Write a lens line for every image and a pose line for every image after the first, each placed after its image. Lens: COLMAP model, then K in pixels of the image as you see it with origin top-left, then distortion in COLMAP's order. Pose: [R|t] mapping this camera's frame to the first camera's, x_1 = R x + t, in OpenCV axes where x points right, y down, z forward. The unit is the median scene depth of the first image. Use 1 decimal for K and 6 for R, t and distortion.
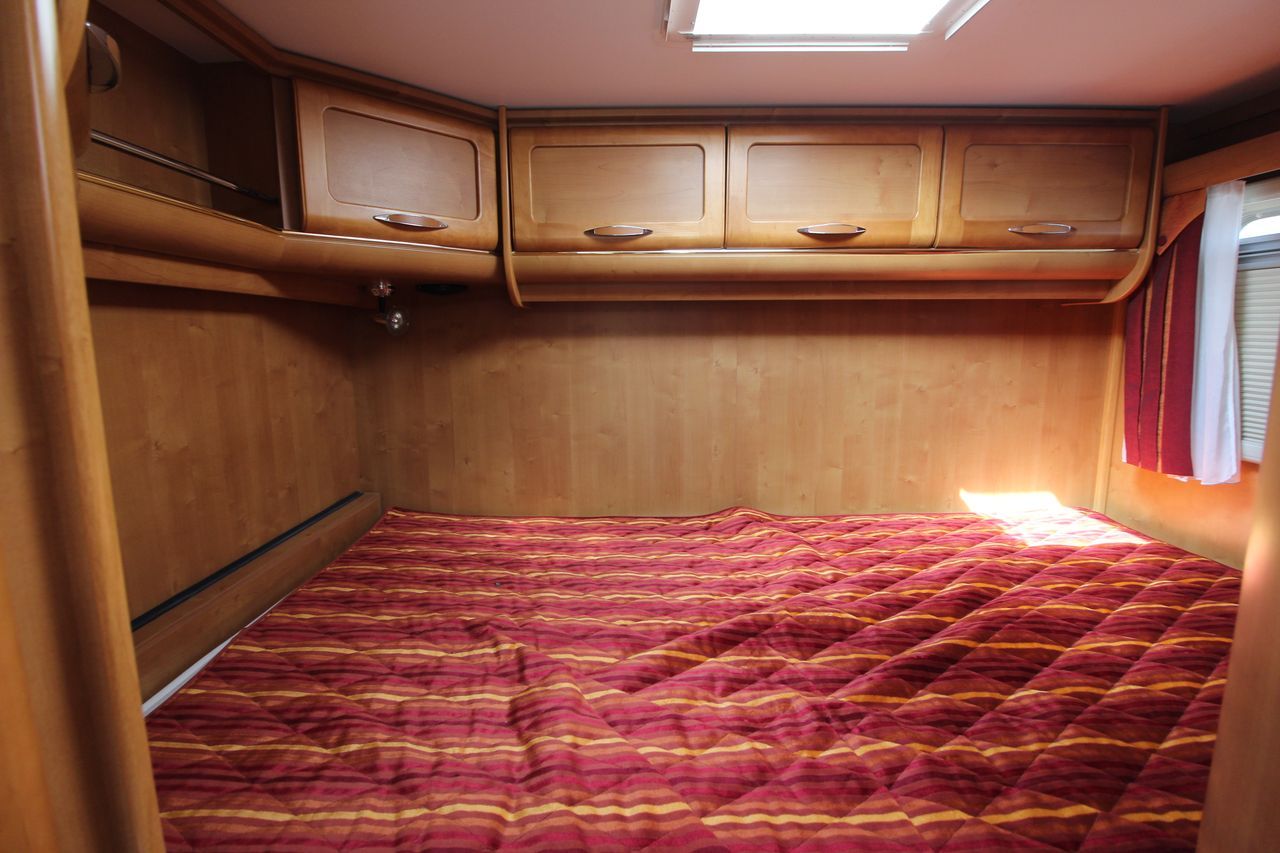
lens RADIAL K [[596.3, 0, 635.6], [0, 596.3, 425.6], [0, 0, 1]] dist [-0.021639, -0.001444]
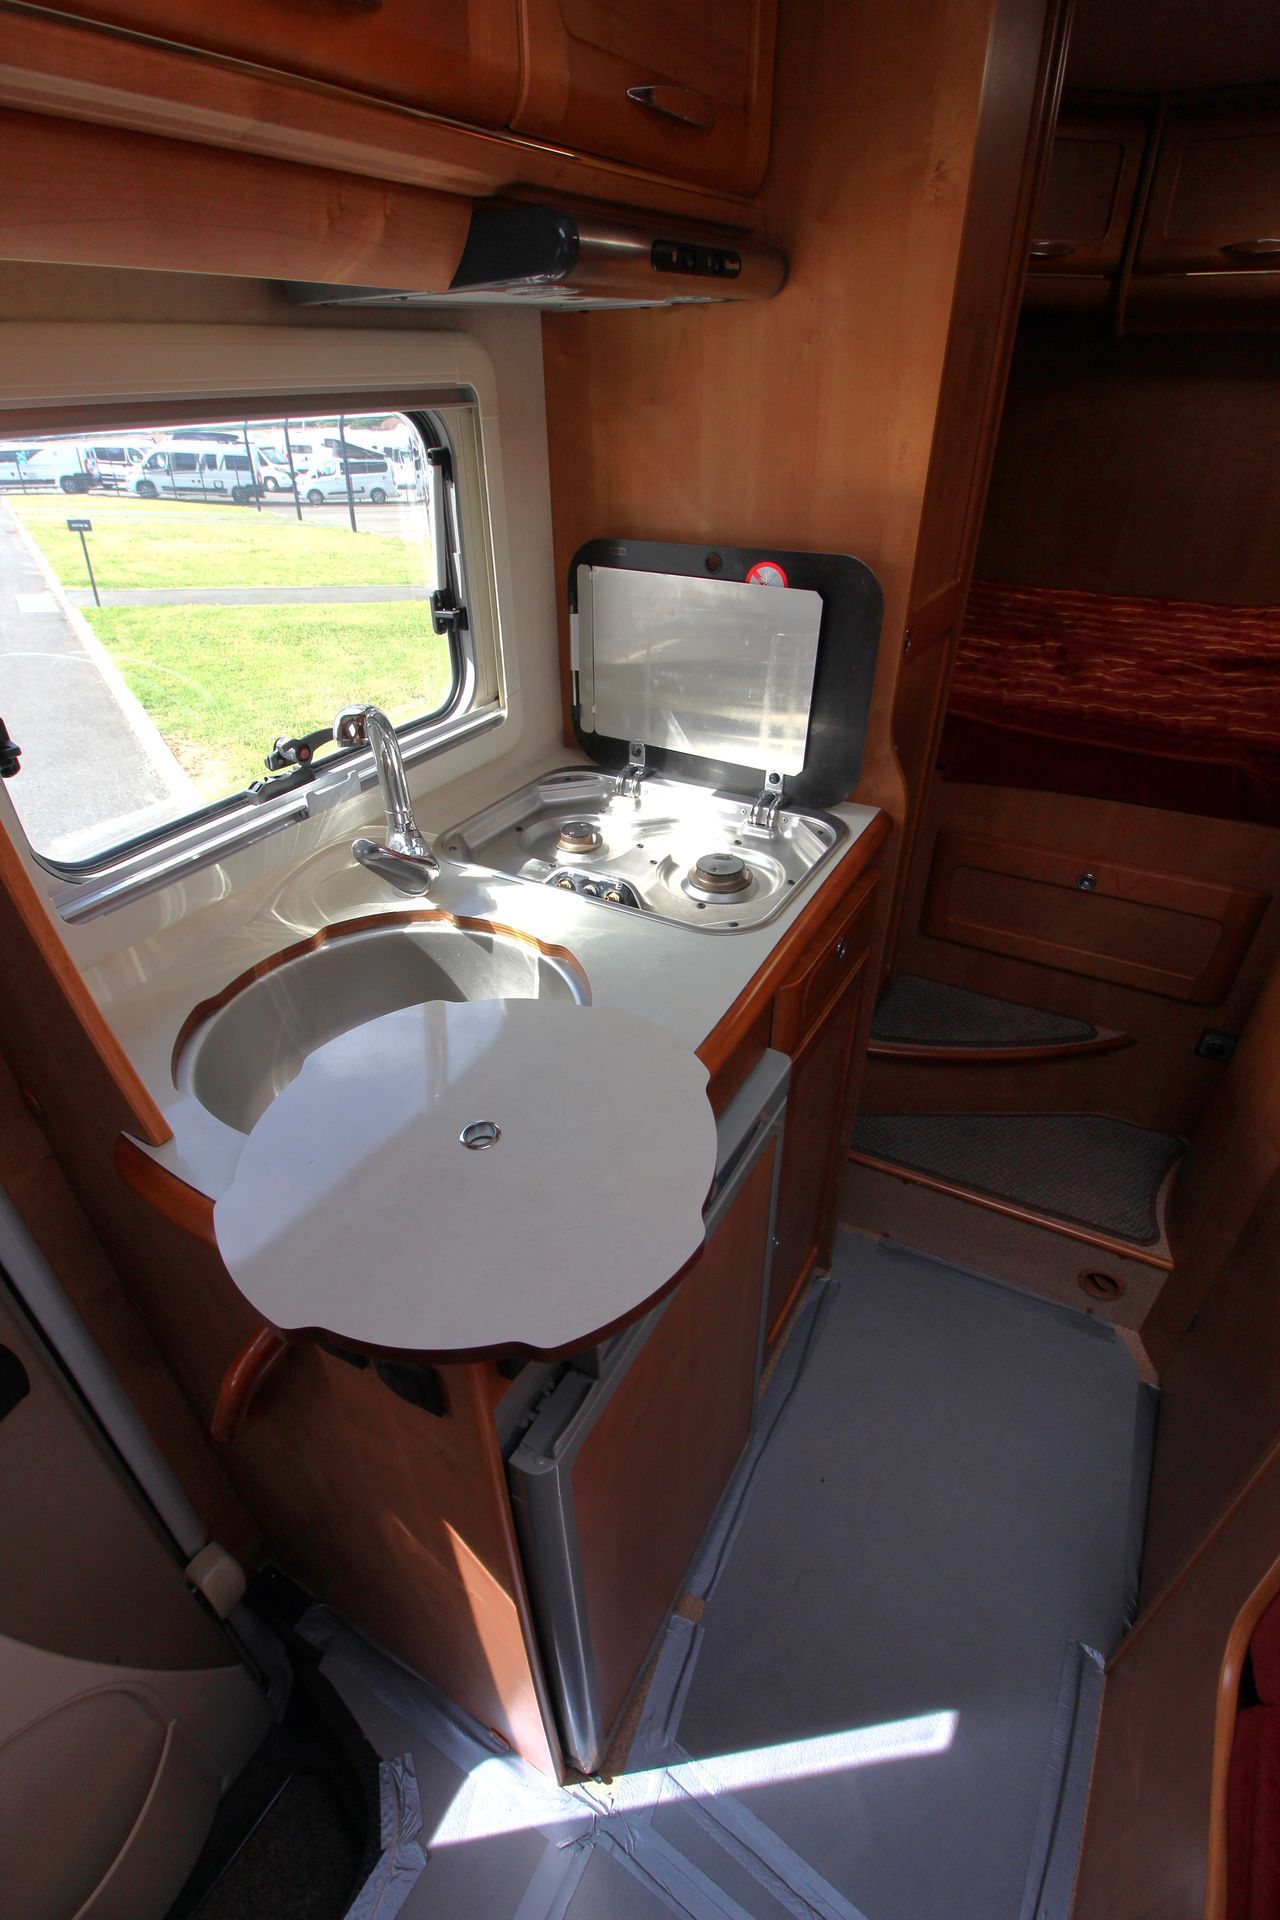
lens RADIAL K [[894.5, 0, 635.5], [0, 894.5, 958.0], [0, 0, 1]] dist [-0.021639, -0.001444]
pose [[0.857407, 0.281769, -0.430651, 0.029378], [-0.074253, 0.895776, 0.438259, 0.140482], [0.509255, -0.343789, 0.788967, -0.917523]]
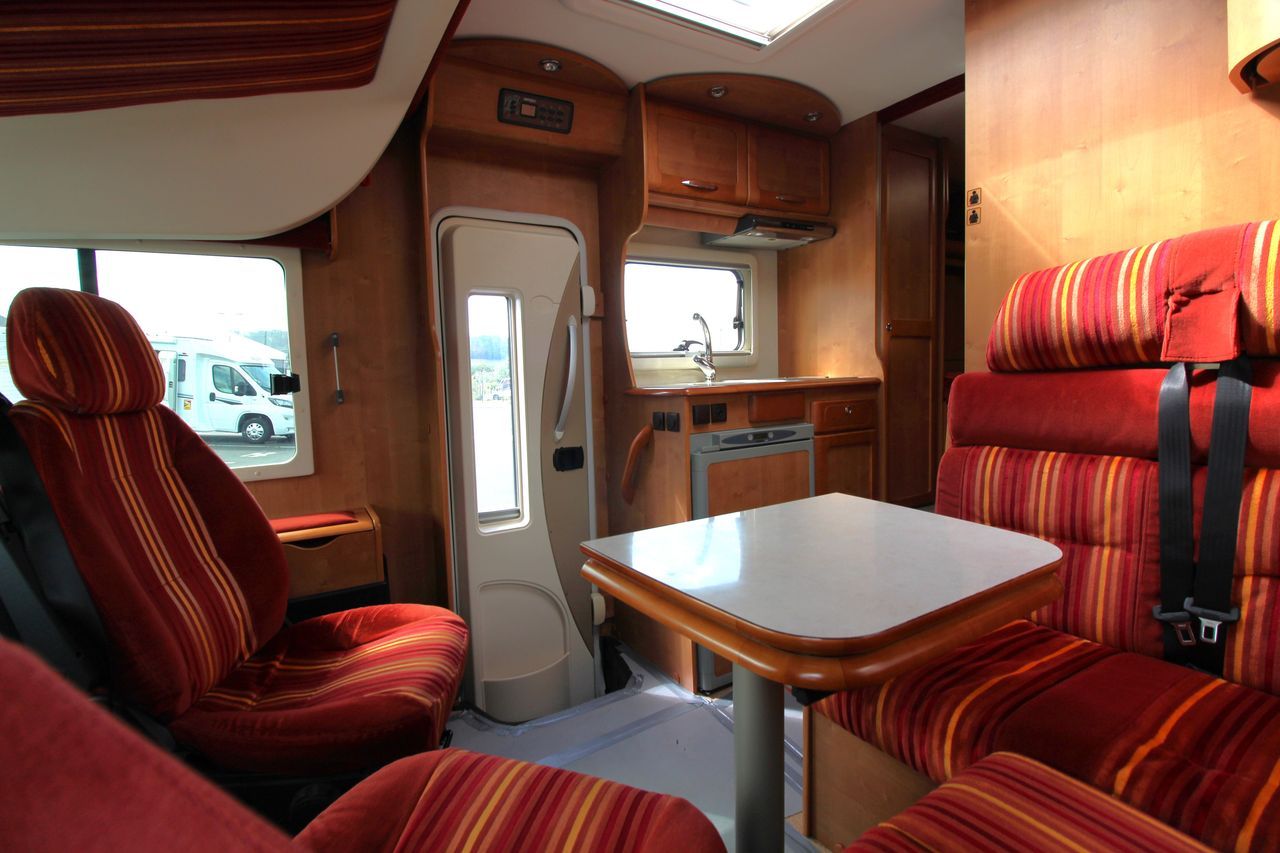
lens RADIAL K [[596.3, 0, 636.4], [0, 596.3, 432.9], [0, 0, 1]] dist [-0.021639, -0.001444]
pose [[0.503151, 0.087482, -0.859759, 2.155538], [-0.107706, 0.993454, 0.038054, 1.073220], [0.857460, 0.073454, 0.509280, -2.204519]]
